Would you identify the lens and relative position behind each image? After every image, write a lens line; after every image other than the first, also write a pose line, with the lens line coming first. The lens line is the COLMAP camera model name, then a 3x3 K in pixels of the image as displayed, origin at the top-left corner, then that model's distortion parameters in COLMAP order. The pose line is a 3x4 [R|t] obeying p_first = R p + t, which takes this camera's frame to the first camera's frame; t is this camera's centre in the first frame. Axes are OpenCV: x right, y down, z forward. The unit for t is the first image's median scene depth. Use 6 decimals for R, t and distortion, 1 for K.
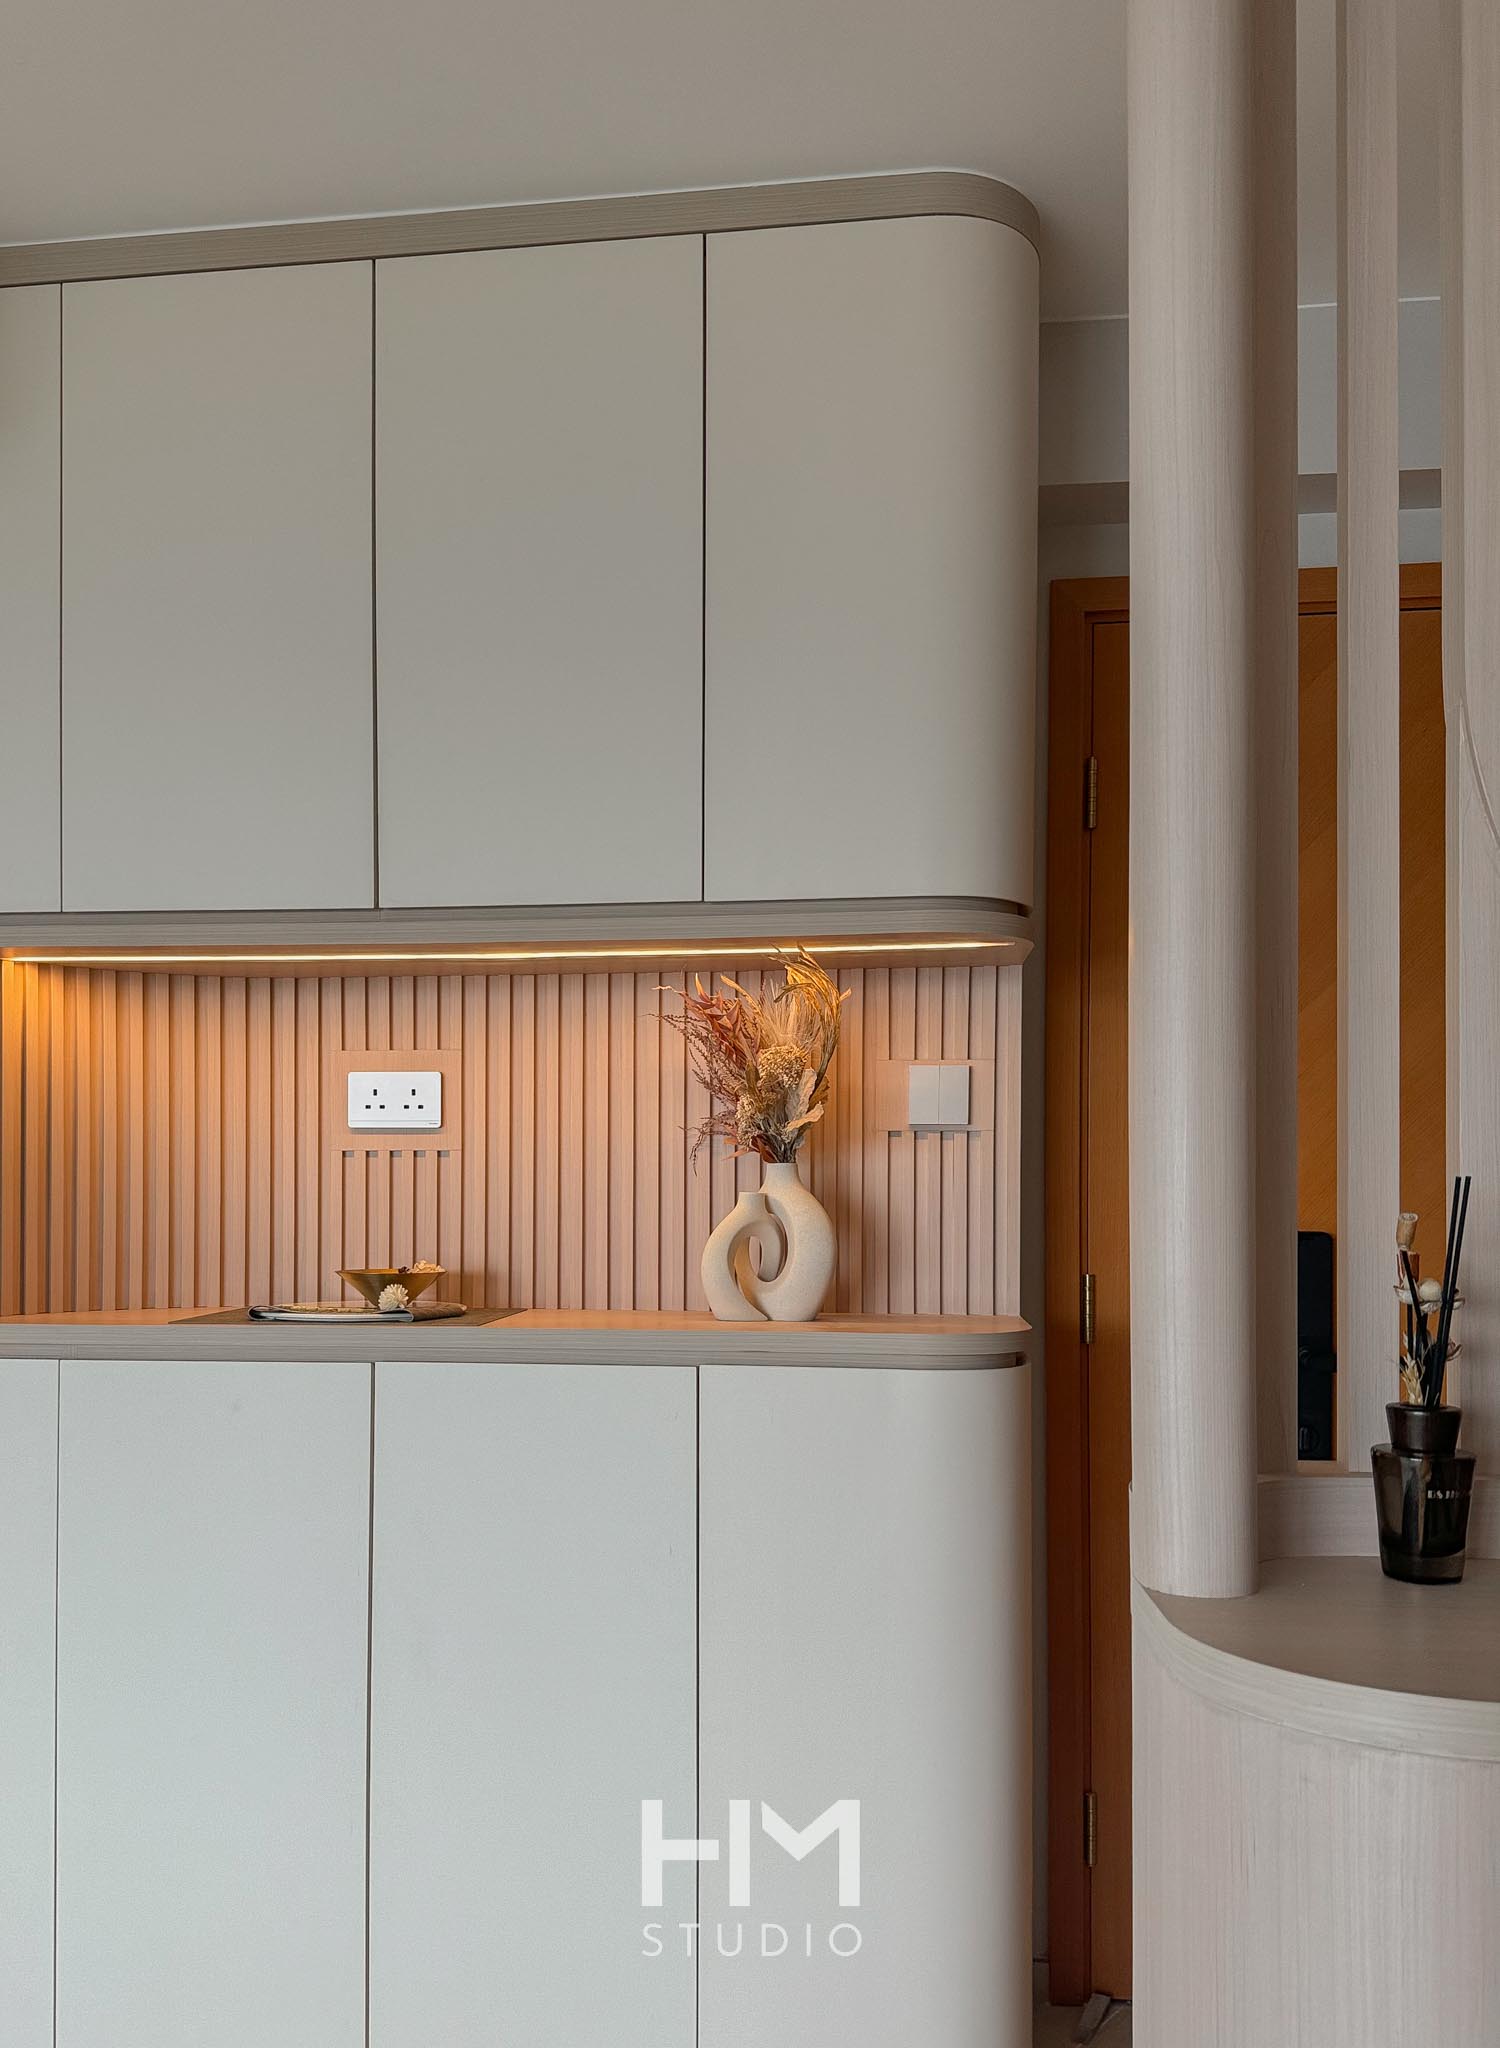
lens RADIAL K [[1661.8, 0, 640.5], [0, 1661.8, 1182.7], [0, 0, 1]] dist [0.129127, -0.248475]
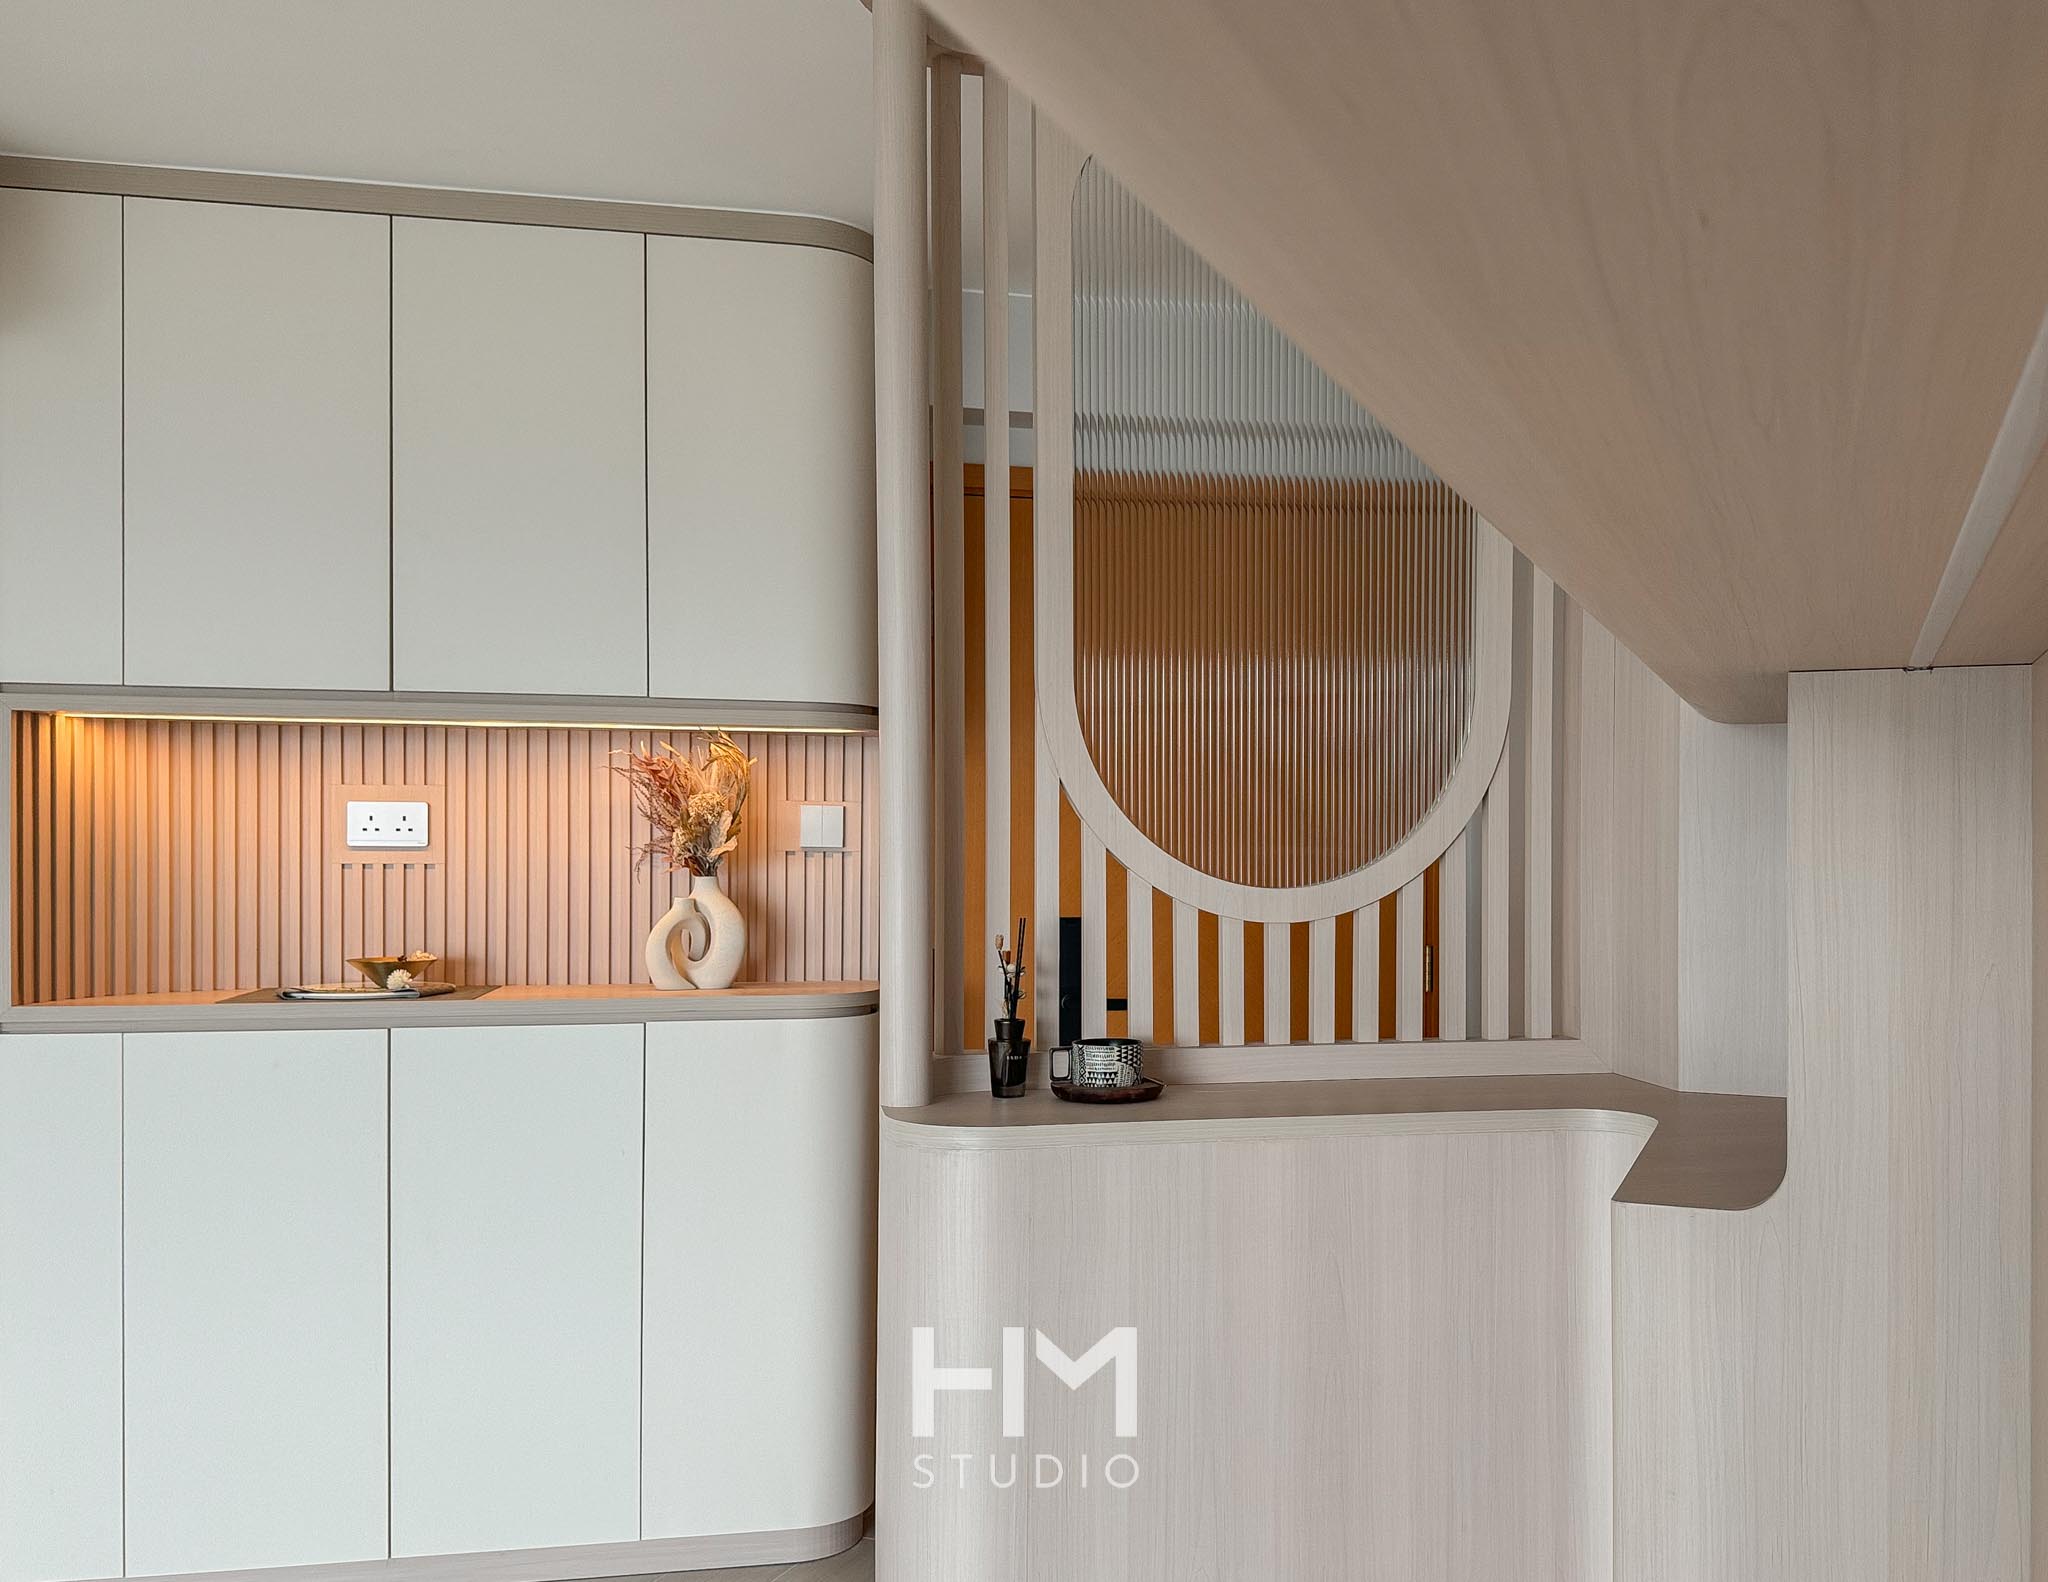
lens RADIAL K [[1835.1, 0, 1235.0], [0, 1835.1, 861.1], [0, 0, 1]] dist [0.107923, -0.228838]
pose [[0.932916, -0.001625, 0.360090, -0.058200], [-0.004803, 0.999845, 0.016957, -0.051493], [-0.360062, -0.017549, 0.932763, -0.588927]]
